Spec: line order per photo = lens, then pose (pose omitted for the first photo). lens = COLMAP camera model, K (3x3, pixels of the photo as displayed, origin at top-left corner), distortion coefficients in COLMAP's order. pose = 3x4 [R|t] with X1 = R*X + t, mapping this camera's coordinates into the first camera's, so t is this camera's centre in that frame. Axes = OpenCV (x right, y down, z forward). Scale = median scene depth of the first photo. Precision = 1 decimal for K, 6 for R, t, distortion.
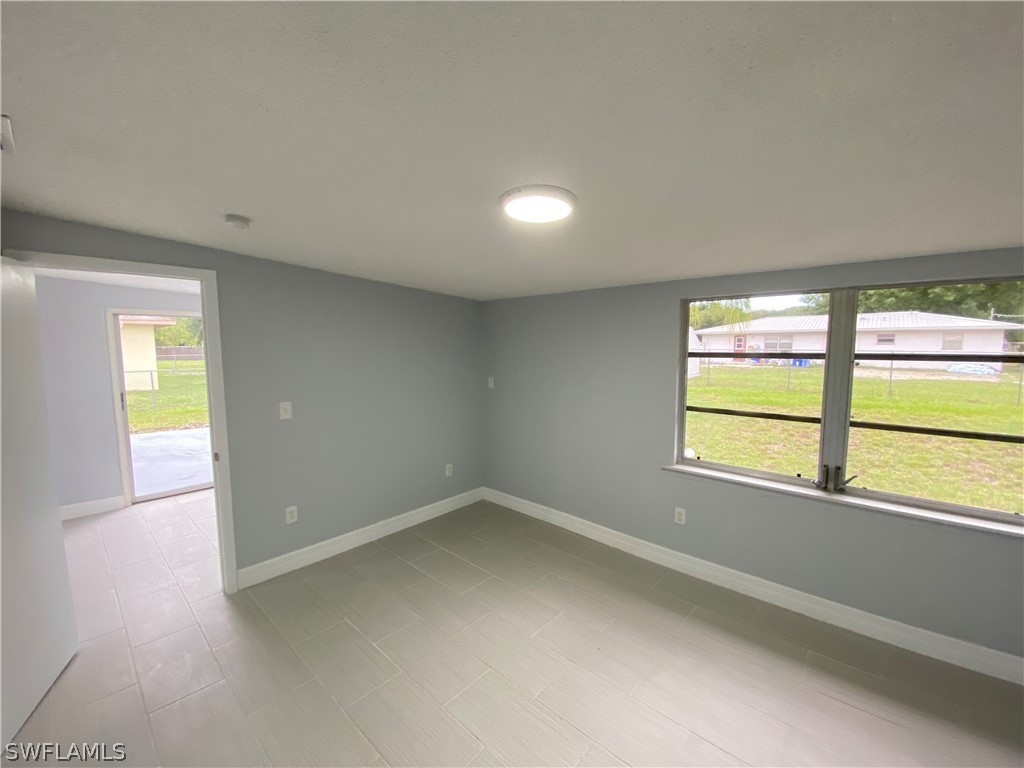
lens RADIAL K [[409.0, 0, 512.0], [0, 409.0, 384.0], [0, 0, 1]] dist [-0.002920, -0.000407]
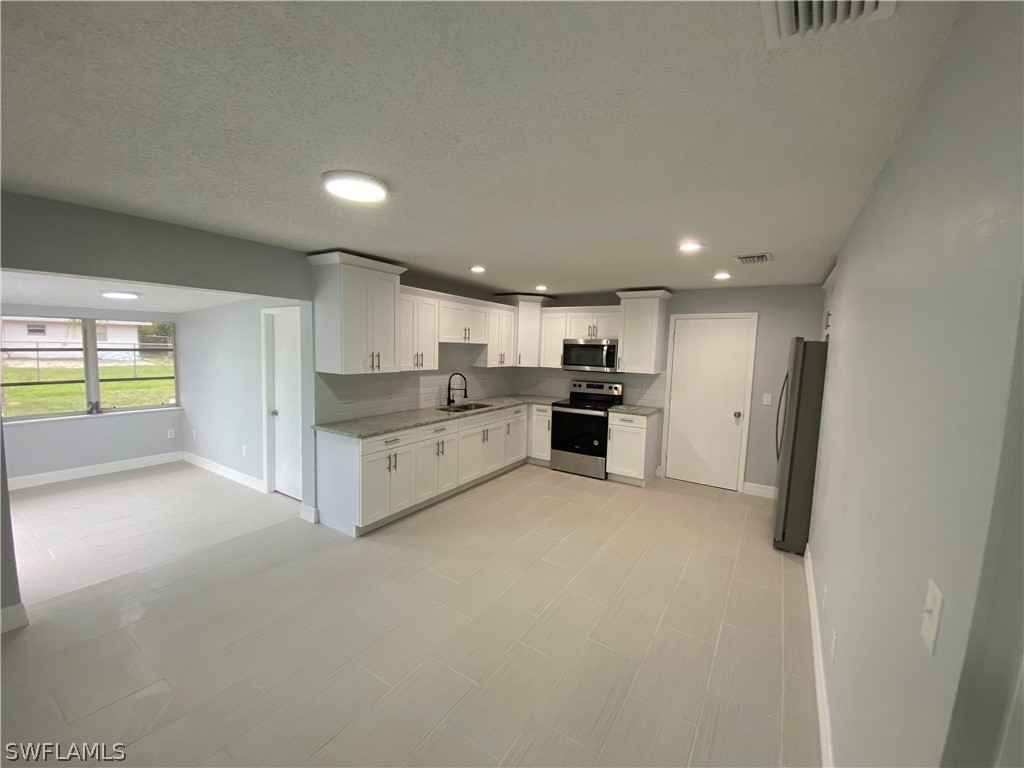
lens RADIAL K [[409.0, 0, 512.0], [0, 409.0, 384.0], [0, 0, 1]] dist [-0.002920, -0.000407]
pose [[-0.054350, -0.090837, 0.994382, -1.374416], [0.064202, 0.993475, 0.094263, 0.048757], [-0.996456, 0.068964, -0.048164, -1.026776]]
